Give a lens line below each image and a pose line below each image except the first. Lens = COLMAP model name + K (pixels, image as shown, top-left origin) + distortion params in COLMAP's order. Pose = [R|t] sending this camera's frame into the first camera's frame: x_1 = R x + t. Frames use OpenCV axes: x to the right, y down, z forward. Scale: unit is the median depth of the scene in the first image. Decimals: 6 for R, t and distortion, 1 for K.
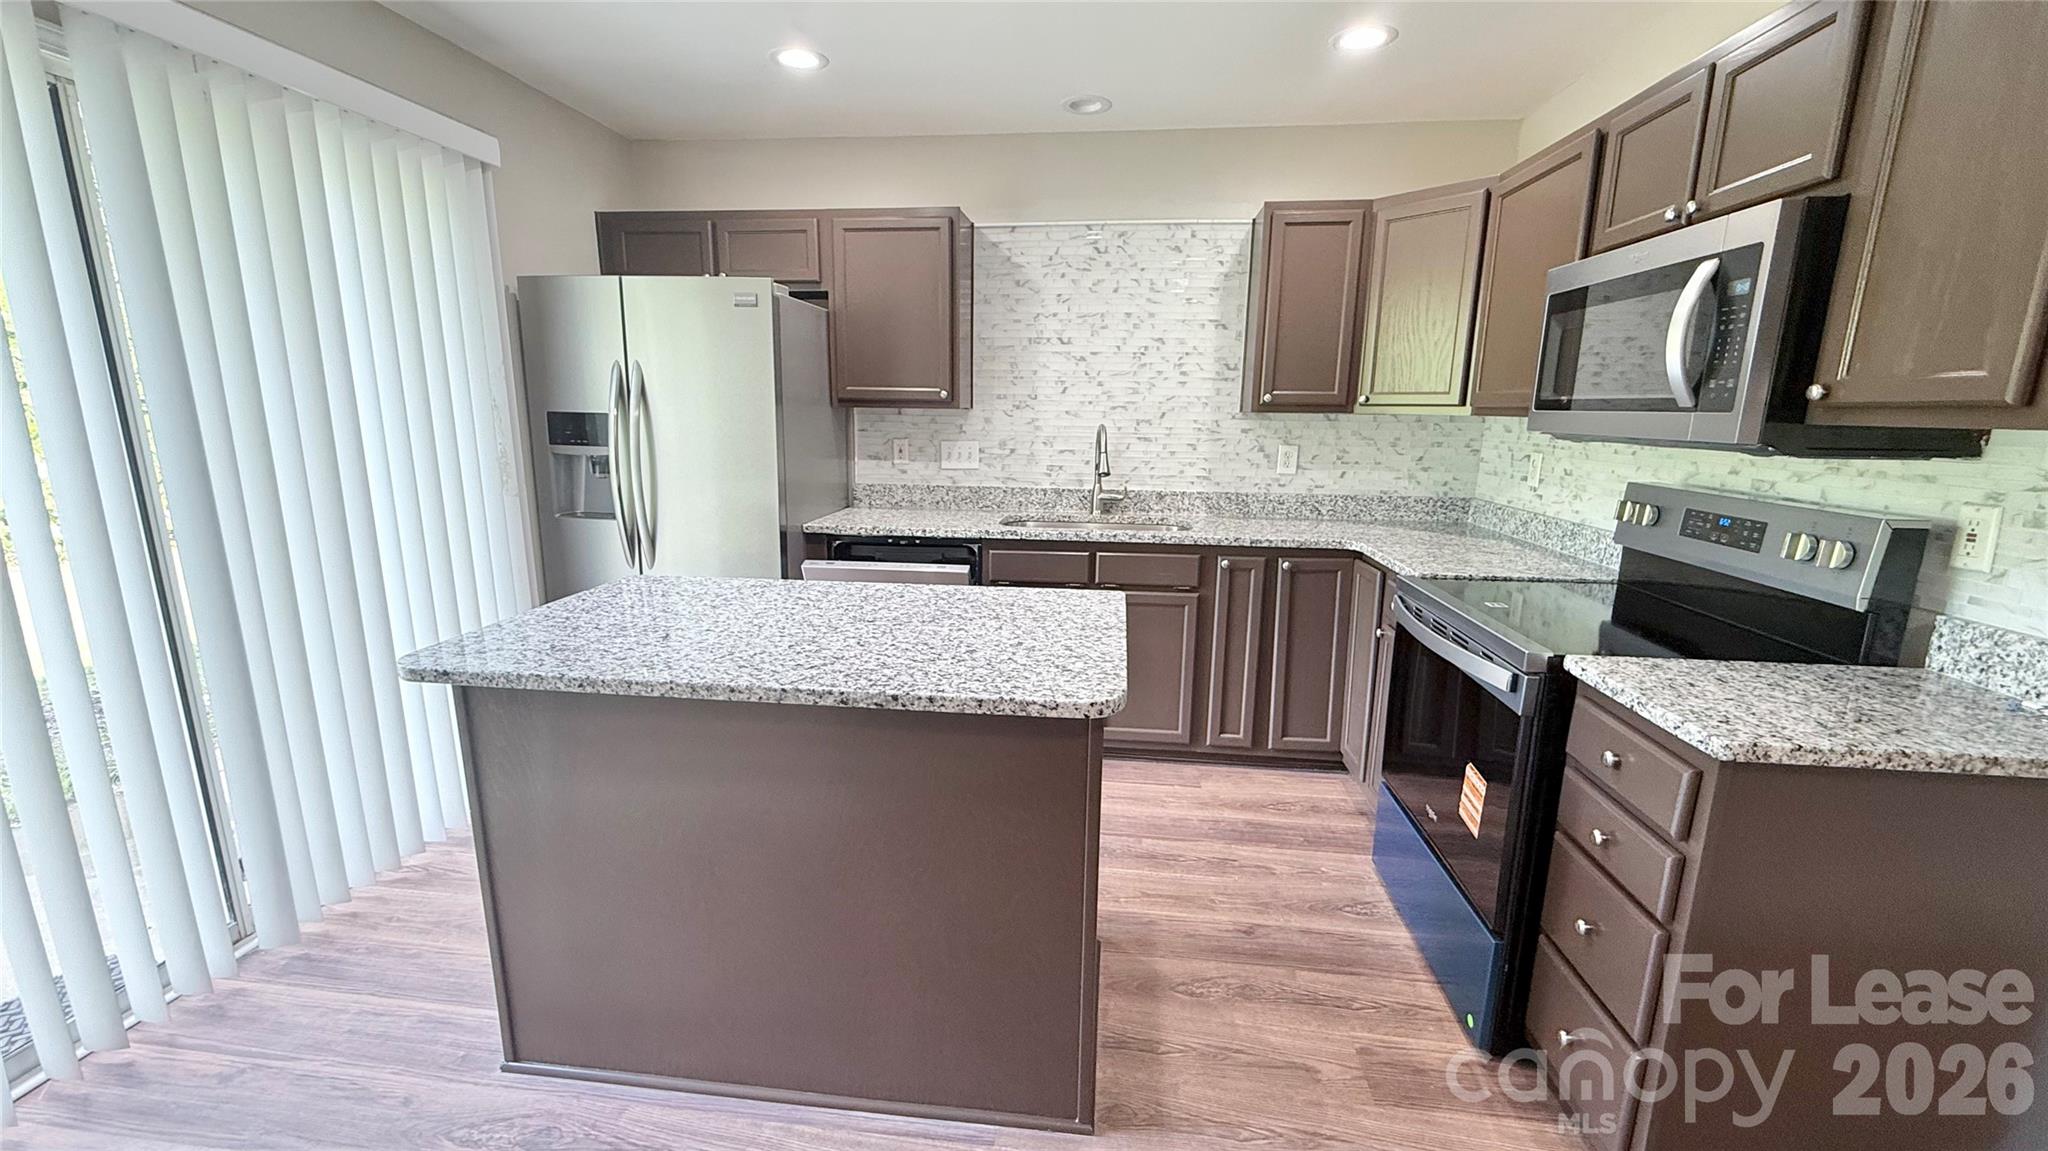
lens RADIAL K [[815.5, 0, 1016.7], [0, 815.5, 578.1], [0, 0, 1]] dist [0.000358, 0.000268]
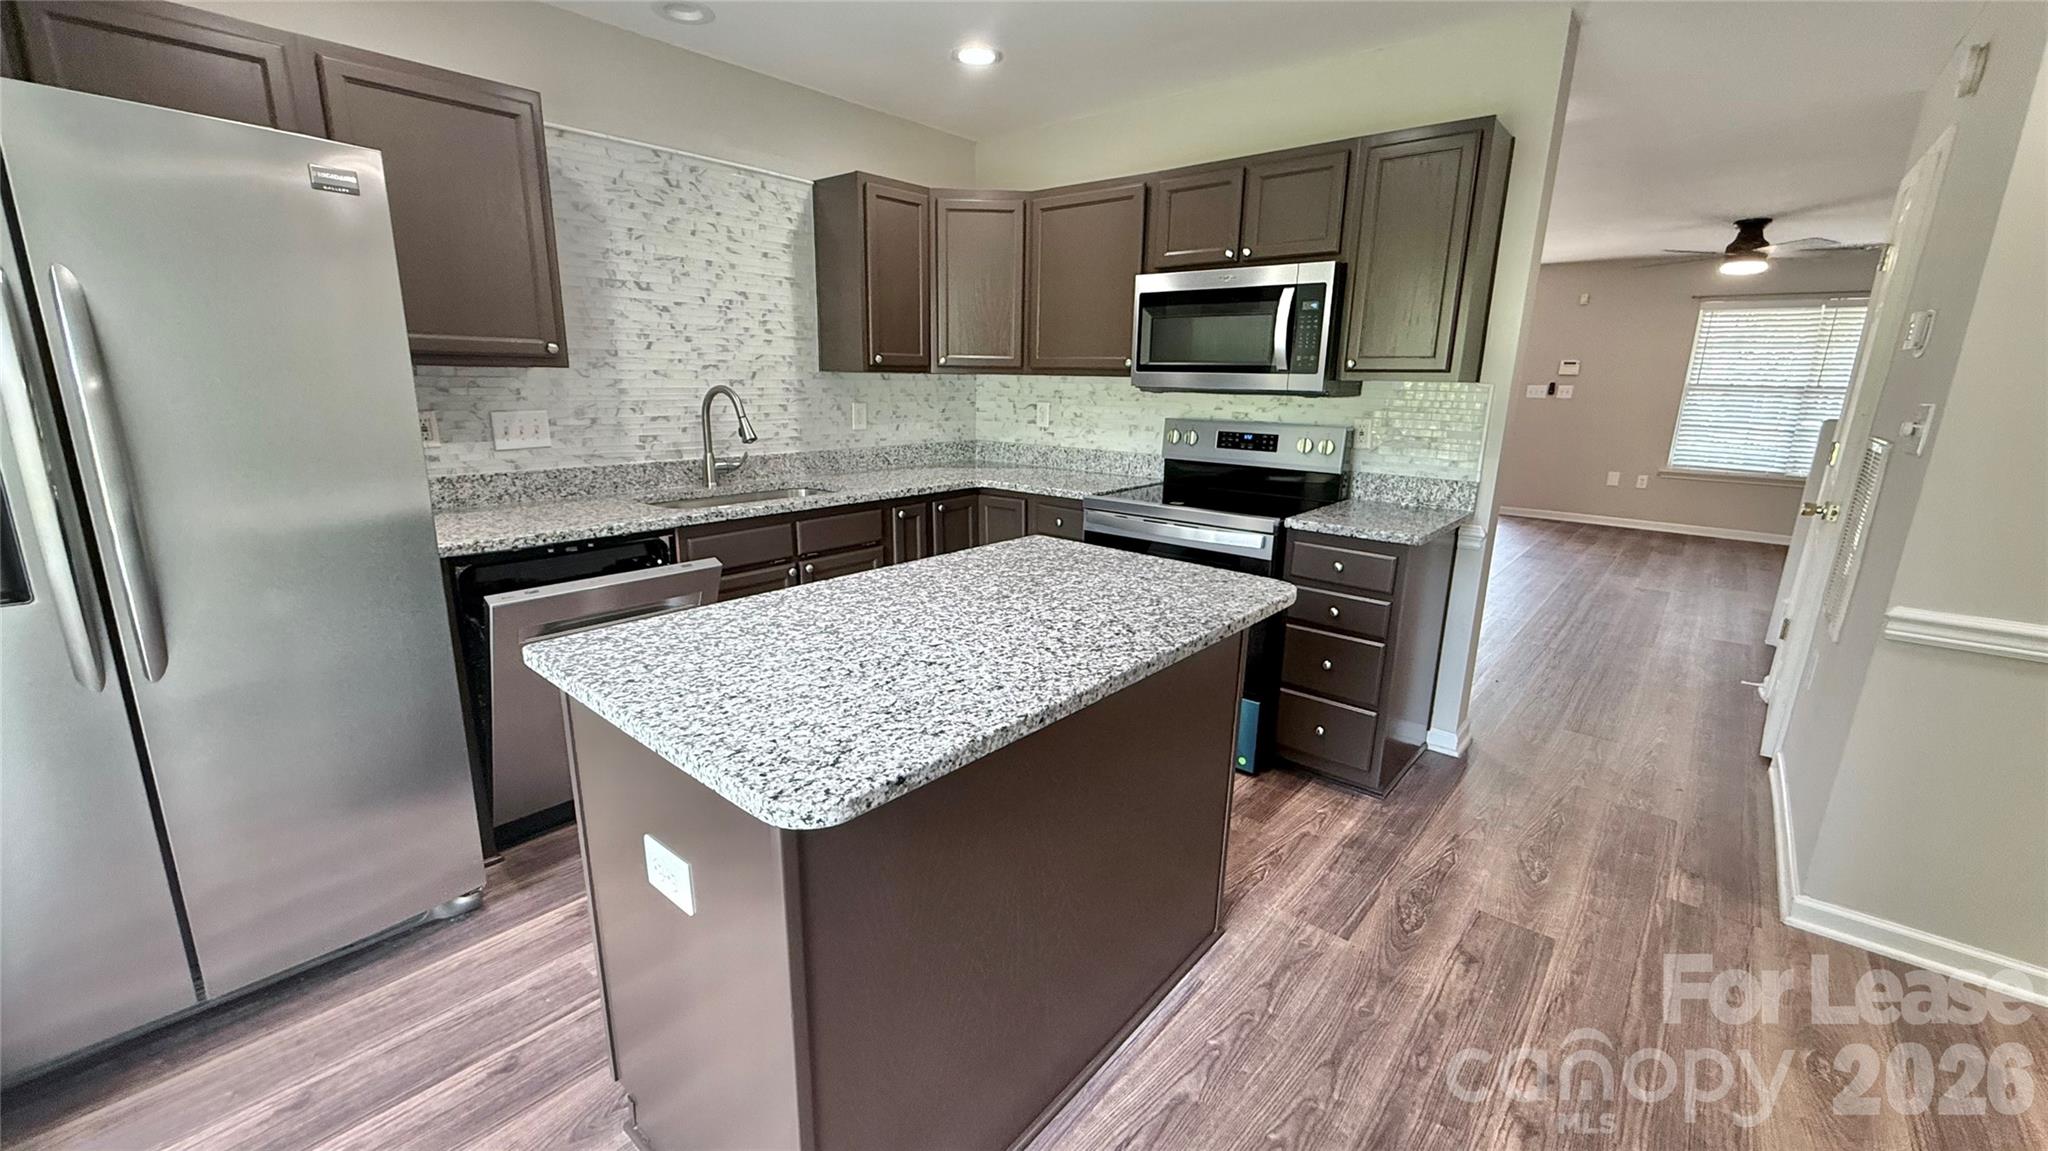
lens RADIAL K [[815.5, 0, 1017.2], [0, 815.5, 577.4], [0, 0, 1]] dist [0.000358, 0.000268]
pose [[0.556698, -0.202698, 0.805606, -0.478485], [0.162669, 0.977599, 0.133564, -0.048229], [-0.814633, 0.056693, 0.577200, 0.223818]]
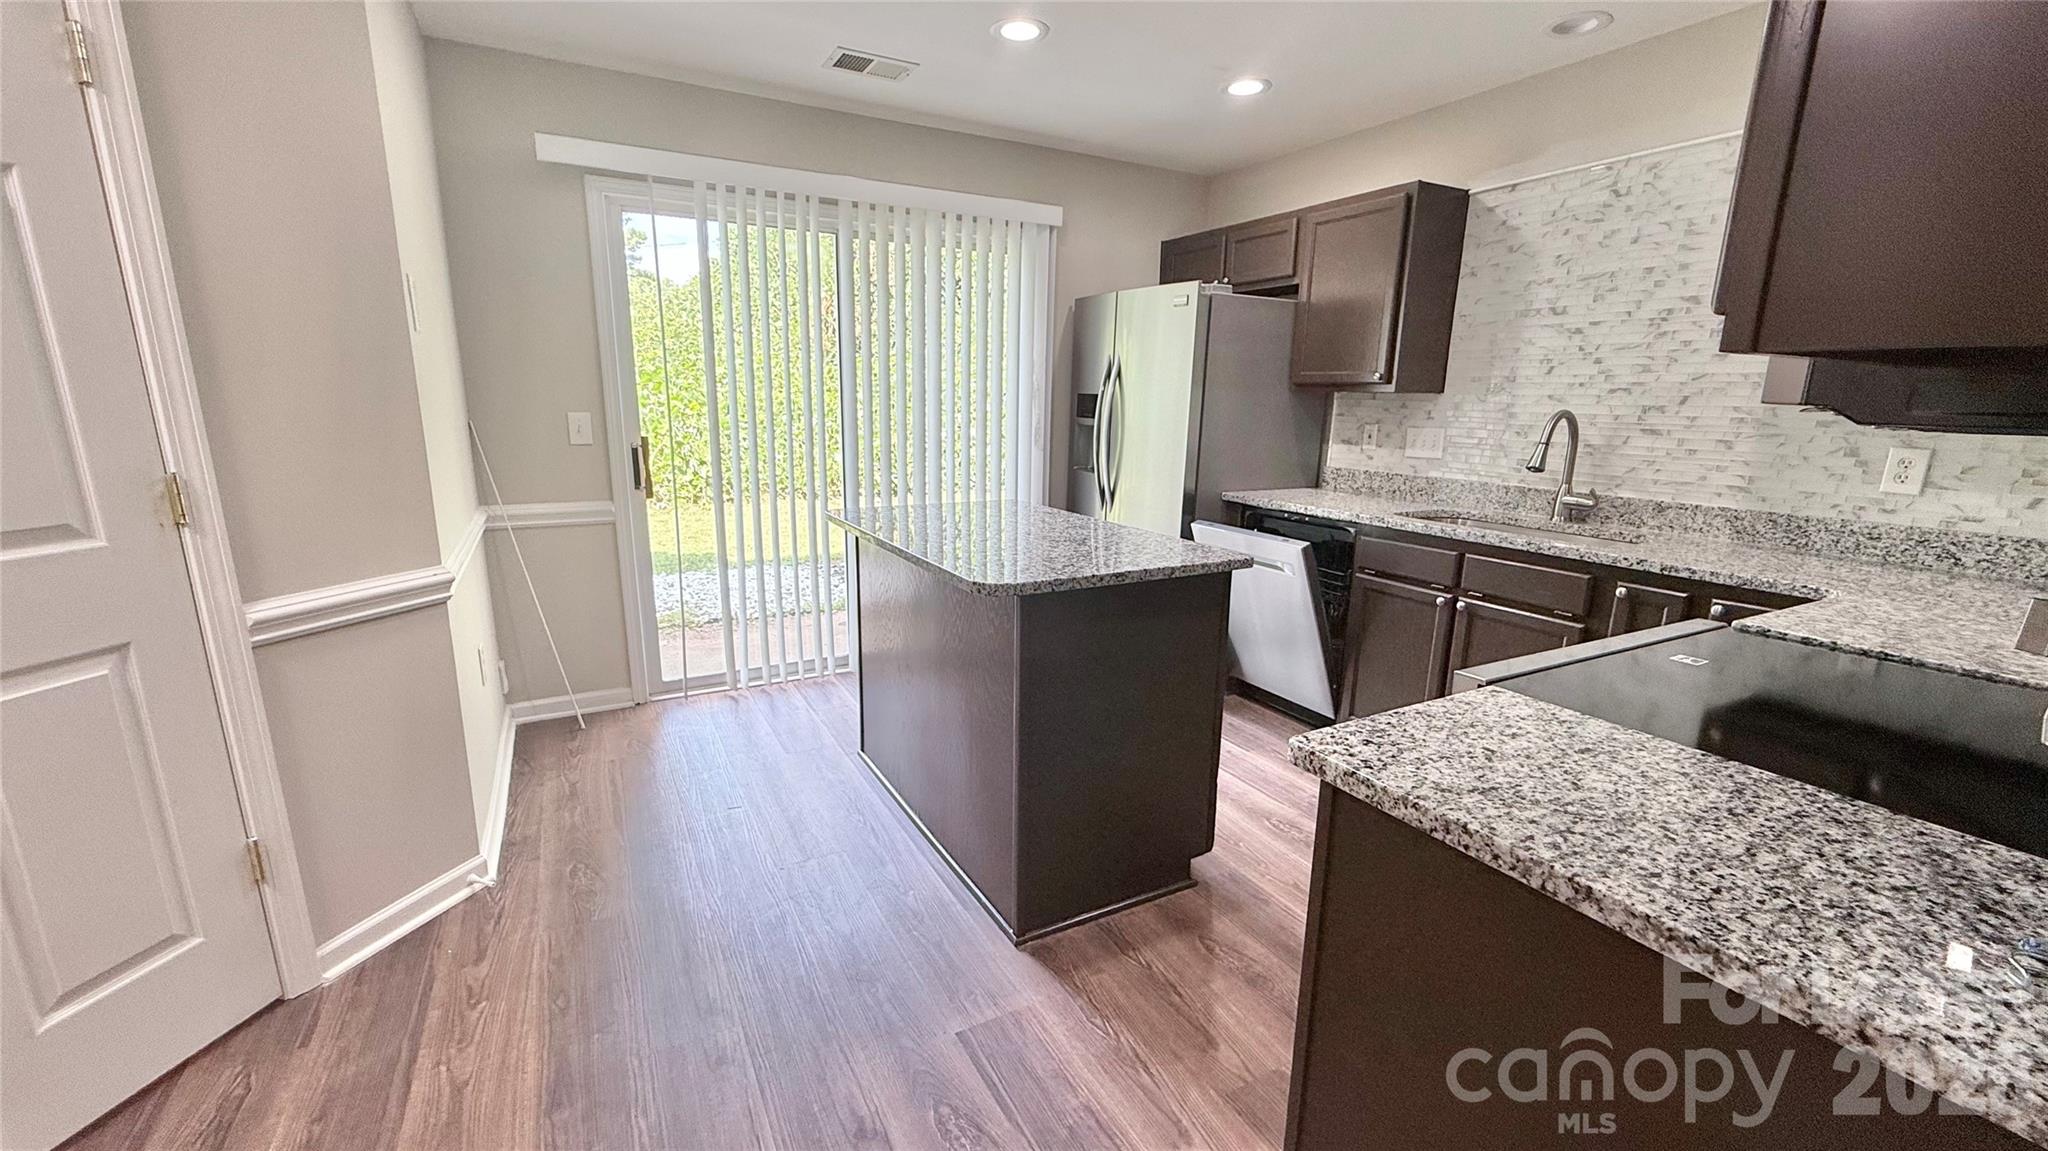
lens RADIAL K [[815.5, 0, 1013.2], [0, 815.5, 577.3], [0, 0, 1]] dist [0.000358, 0.000268]
pose [[0.574533, 0.176292, -0.799270, 0.467165], [-0.180358, 0.979793, 0.086464, 0.004817], [0.798363, 0.094478, 0.594719, 0.086535]]
